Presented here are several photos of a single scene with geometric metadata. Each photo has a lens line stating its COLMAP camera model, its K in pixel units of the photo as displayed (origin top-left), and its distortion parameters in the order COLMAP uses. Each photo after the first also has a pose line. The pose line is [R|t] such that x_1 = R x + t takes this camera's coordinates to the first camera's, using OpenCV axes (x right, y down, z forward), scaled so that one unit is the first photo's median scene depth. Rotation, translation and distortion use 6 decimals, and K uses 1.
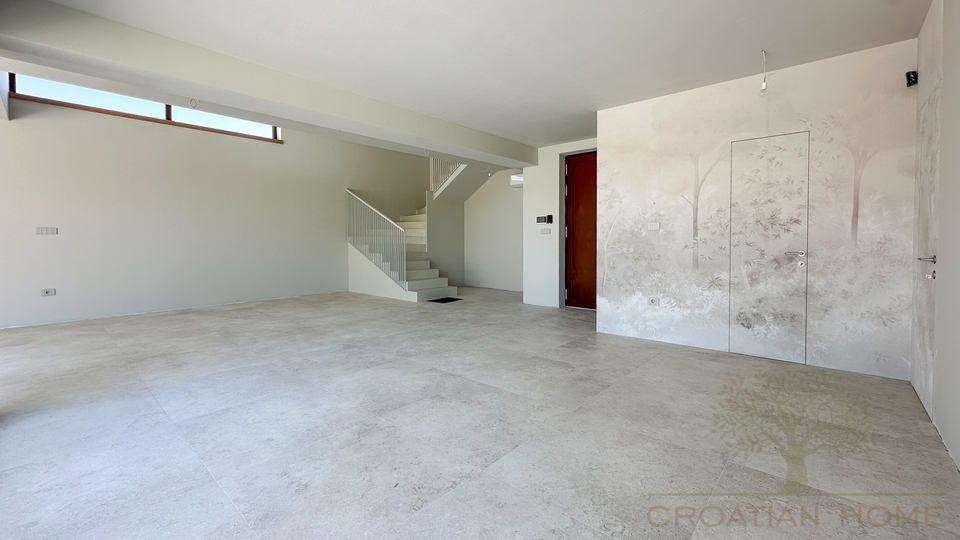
lens RADIAL K [[399.4, 0, 484.3], [0, 399.4, 251.8], [0, 0, 1]] dist [-0.001340, -0.000120]
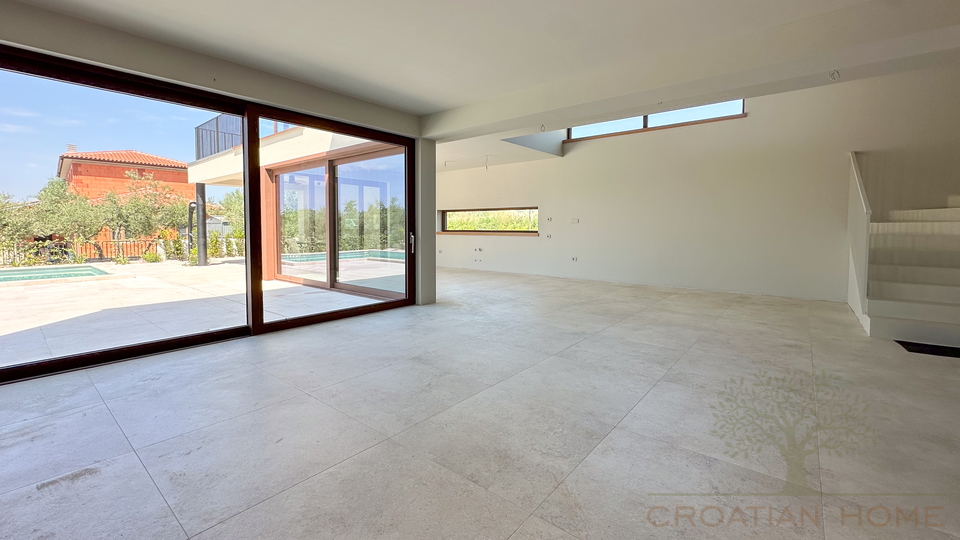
lens RADIAL K [[391.3, 0, 480.5], [0, 391.3, 251.5], [0, 0, 1]] dist [-0.001699, -0.000086]
pose [[0.040681, 0.066426, -0.996962, 0.823277], [-0.032333, 0.997353, 0.065132, -0.032639], [0.998649, 0.029585, 0.042722, 0.939223]]
